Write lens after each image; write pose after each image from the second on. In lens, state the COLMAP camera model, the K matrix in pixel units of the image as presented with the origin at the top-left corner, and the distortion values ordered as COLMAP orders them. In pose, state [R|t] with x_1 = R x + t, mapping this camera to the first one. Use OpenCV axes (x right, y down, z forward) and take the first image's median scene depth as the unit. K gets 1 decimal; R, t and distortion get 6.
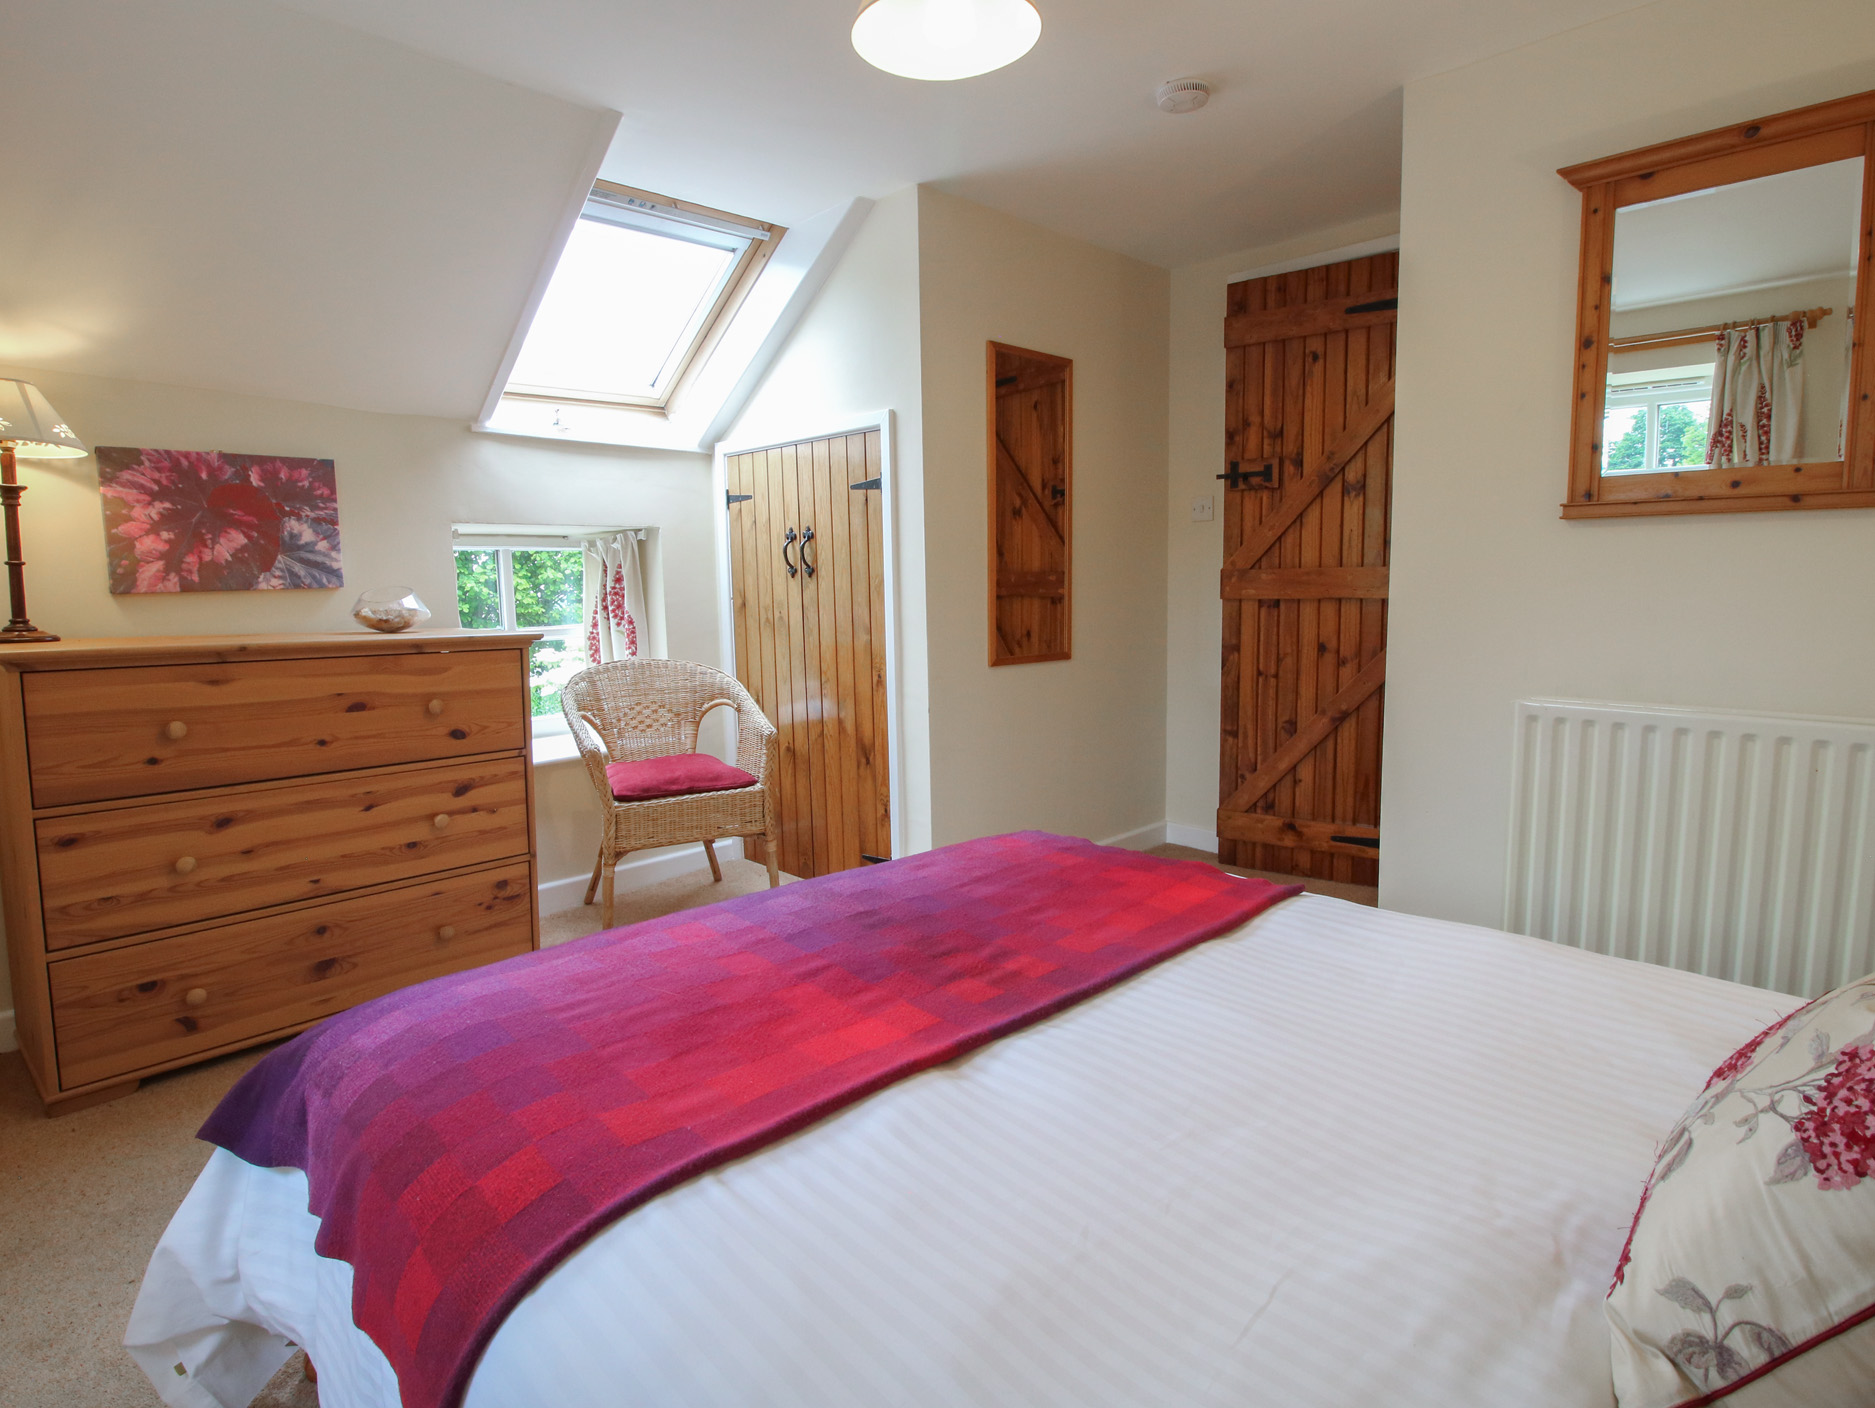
lens RADIAL K [[1017.5, 0, 937.5], [0, 1017.5, 704.0], [0, 0, 1]] dist [-0.000251, -0.001352]
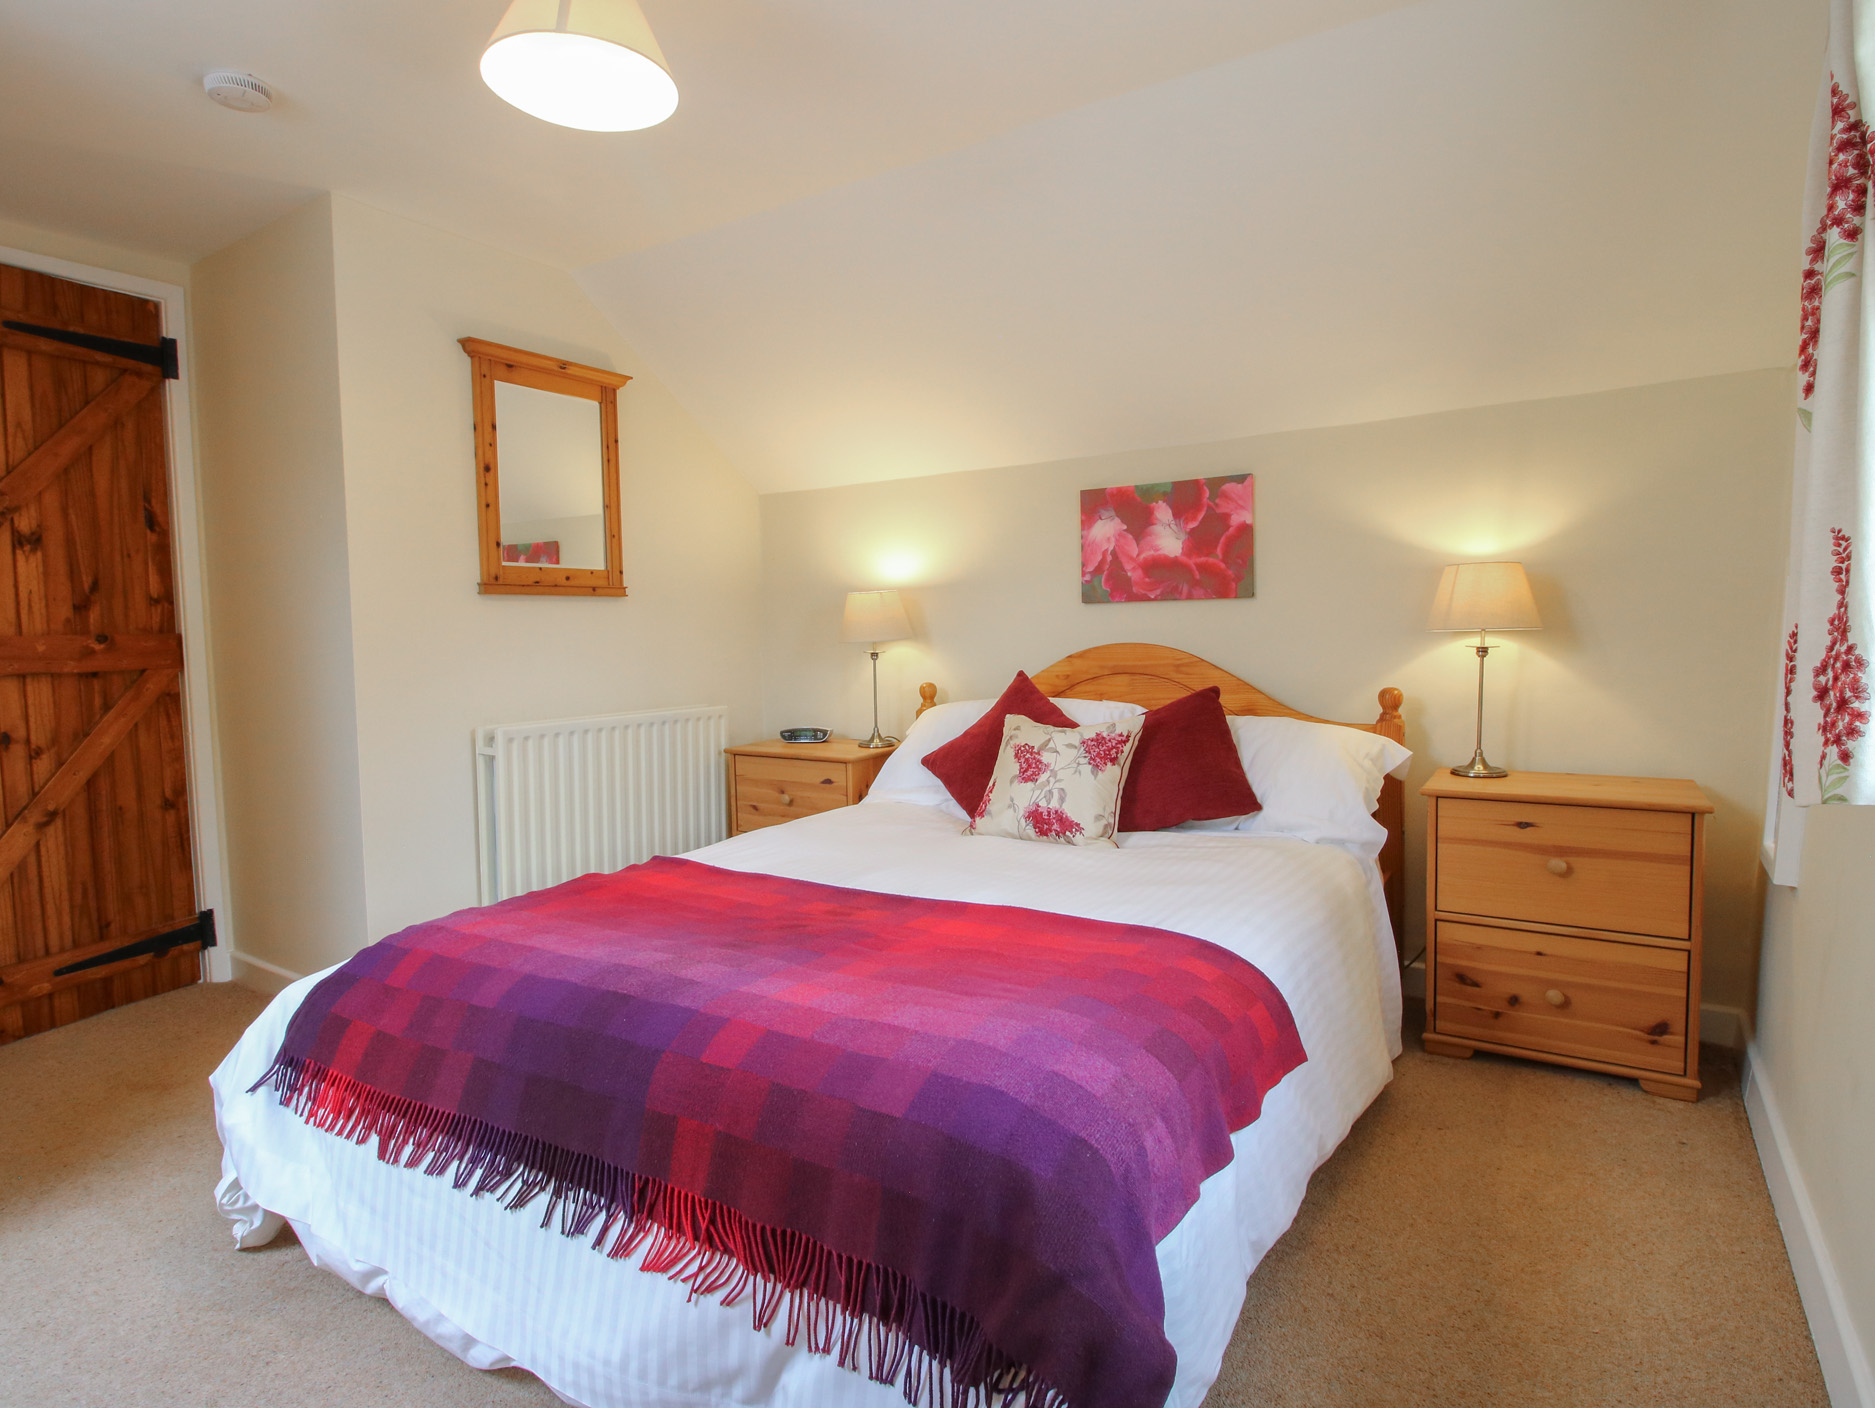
lens RADIAL K [[1017.5, 0, 937.5], [0, 1017.5, 704.0], [0, 0, 1]] dist [-0.000251, -0.001352]
pose [[-0.229244, -0.058497, 0.971610, -0.578214], [0.146720, 0.984711, 0.093903, -0.053686], [-0.962248, 0.164082, -0.217156, 0.511815]]
